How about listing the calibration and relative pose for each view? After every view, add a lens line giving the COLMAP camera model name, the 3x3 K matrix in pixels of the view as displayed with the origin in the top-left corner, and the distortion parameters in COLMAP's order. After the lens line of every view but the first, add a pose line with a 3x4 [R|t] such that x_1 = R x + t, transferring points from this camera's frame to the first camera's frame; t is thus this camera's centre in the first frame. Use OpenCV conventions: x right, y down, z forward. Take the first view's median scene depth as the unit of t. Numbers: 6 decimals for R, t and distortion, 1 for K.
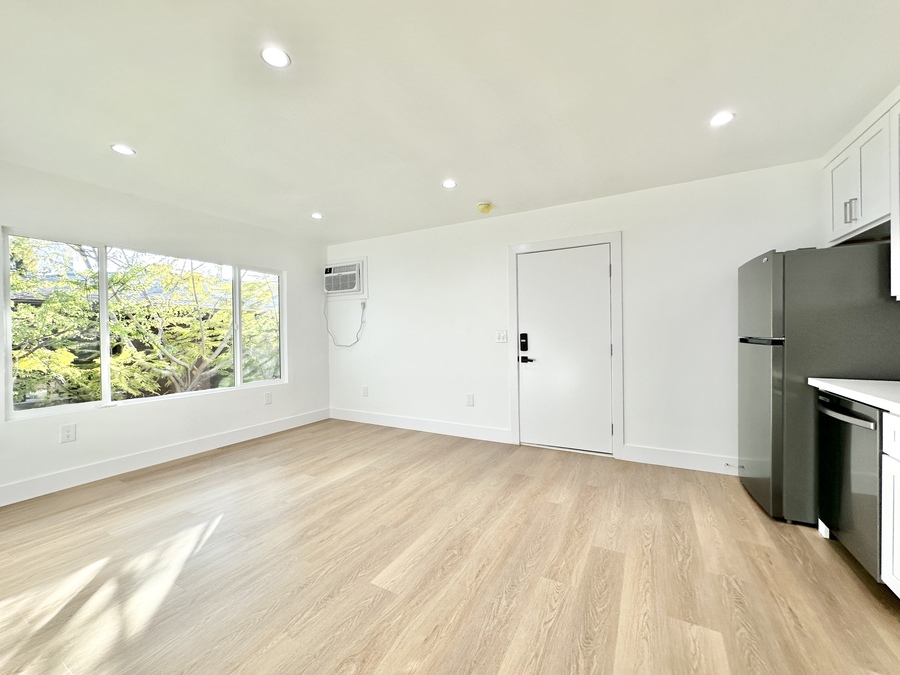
lens RADIAL K [[357.0, 0, 452.9], [0, 357.0, 332.0], [0, 0, 1]] dist [0.000323, 0.000375]
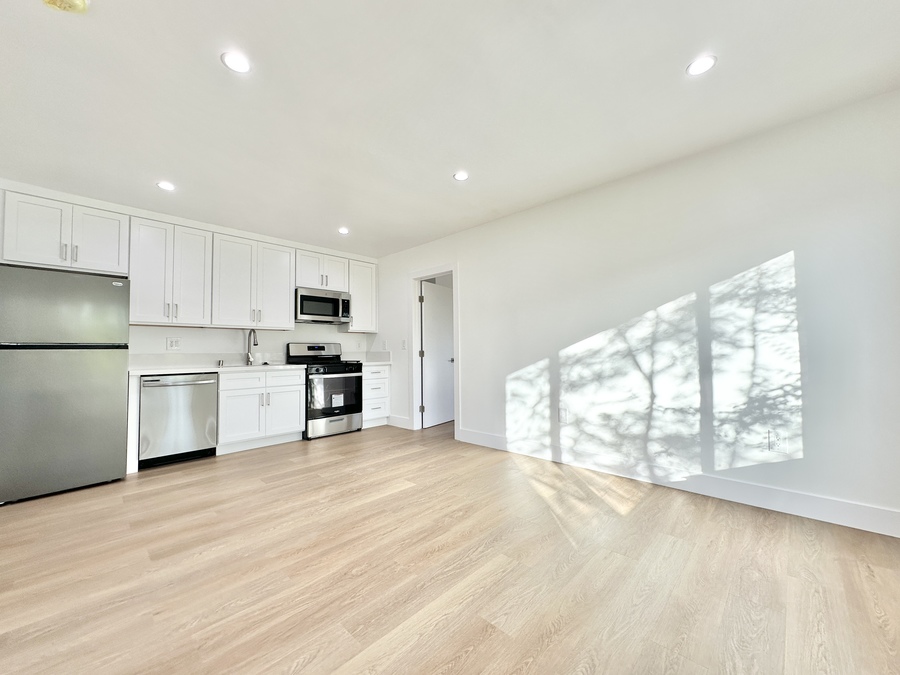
lens RADIAL K [[357.0, 0, 449.1], [0, 357.0, 339.4], [0, 0, 1]] dist [0.000323, 0.000375]
pose [[-0.964157, 0.031363, 0.263473, -0.597698], [0.021664, 0.998979, -0.039636, 0.076301], [-0.264447, -0.032507, -0.963852, 1.848896]]
